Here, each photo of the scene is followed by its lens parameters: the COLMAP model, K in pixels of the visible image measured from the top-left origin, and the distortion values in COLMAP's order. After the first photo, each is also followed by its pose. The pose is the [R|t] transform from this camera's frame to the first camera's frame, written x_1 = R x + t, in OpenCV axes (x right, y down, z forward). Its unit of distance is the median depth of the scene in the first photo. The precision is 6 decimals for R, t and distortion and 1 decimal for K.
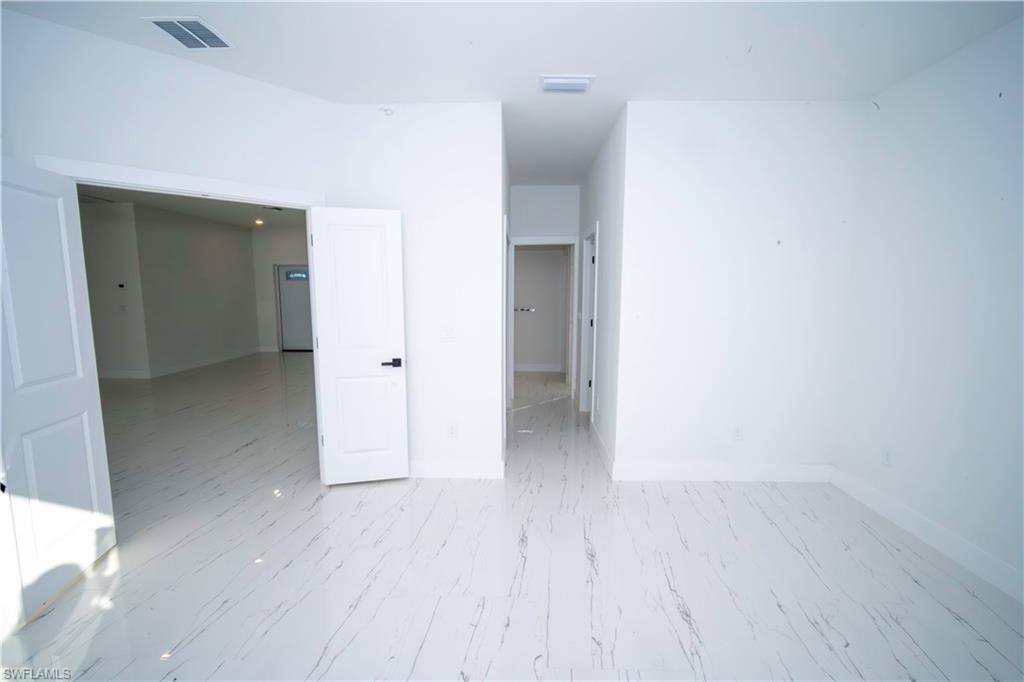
lens RADIAL K [[449.1, 0, 510.2], [0, 449.1, 344.7], [0, 0, 1]] dist [-0.009592, 0.002427]
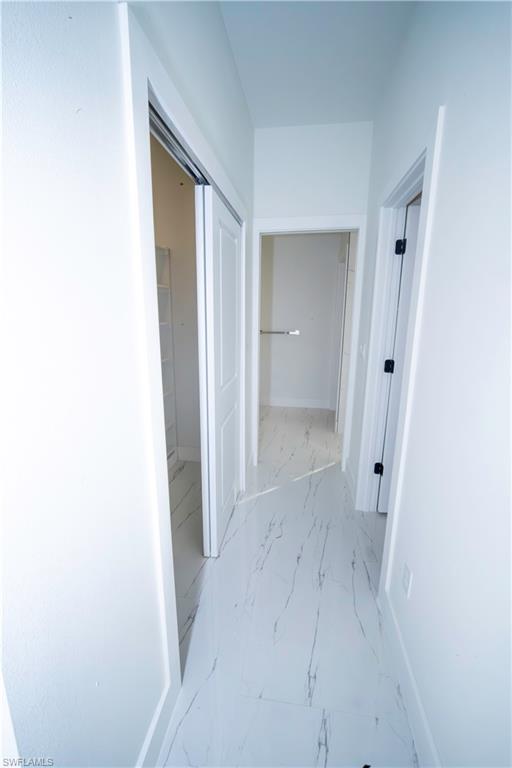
lens RADIAL K [[336.8, 0, 259.6], [0, 336.8, 385.0], [0, 0, 1]] dist [-0.009592, 0.002427]
pose [[0.994661, 0.027262, -0.099533, 0.059515], [-0.016323, 0.993896, 0.109107, -0.059458], [0.101899, -0.106900, 0.989034, 0.497113]]
